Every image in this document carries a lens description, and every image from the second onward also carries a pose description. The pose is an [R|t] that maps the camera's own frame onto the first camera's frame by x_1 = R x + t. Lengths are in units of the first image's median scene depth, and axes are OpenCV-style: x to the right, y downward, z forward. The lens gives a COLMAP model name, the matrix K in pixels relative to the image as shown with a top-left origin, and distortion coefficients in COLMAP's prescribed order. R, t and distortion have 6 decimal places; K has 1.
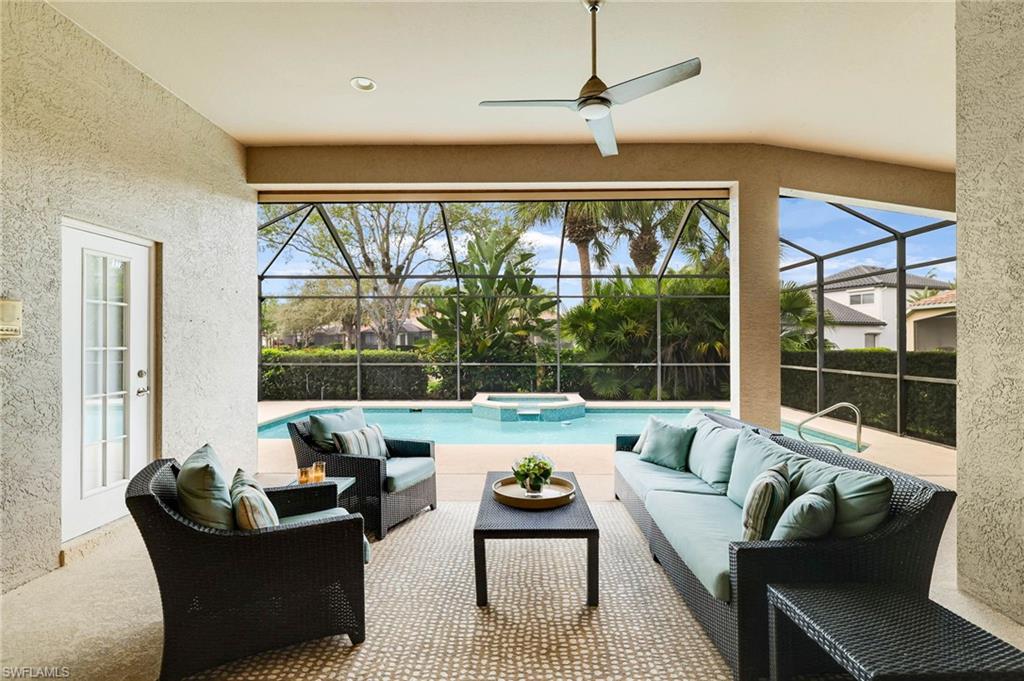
lens RADIAL K [[462.3, 0, 504.2], [0, 462.3, 342.6], [0, 0, 1]] dist [-0.000587, 0.001743]
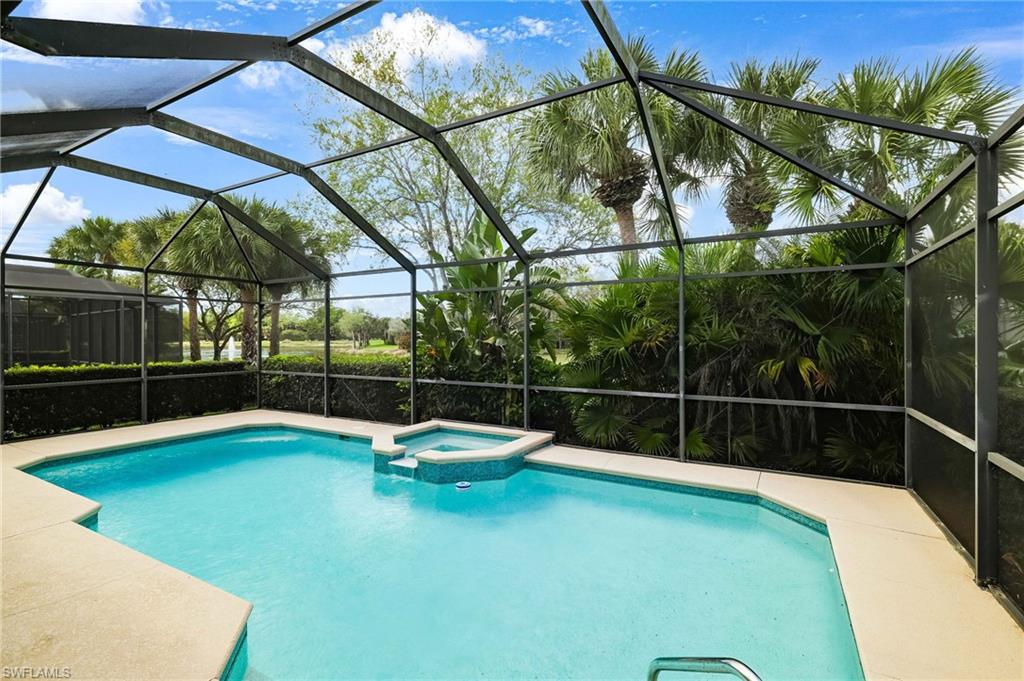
lens RADIAL K [[462.3, 0, 516.3], [0, 462.3, 342.9], [0, 0, 1]] dist [-0.000587, 0.001743]
pose [[0.881420, 0.004560, -0.472312, 0.450747], [0.001723, 0.999916, 0.012870, -0.028219], [0.472331, -0.012158, 0.881337, 0.426892]]
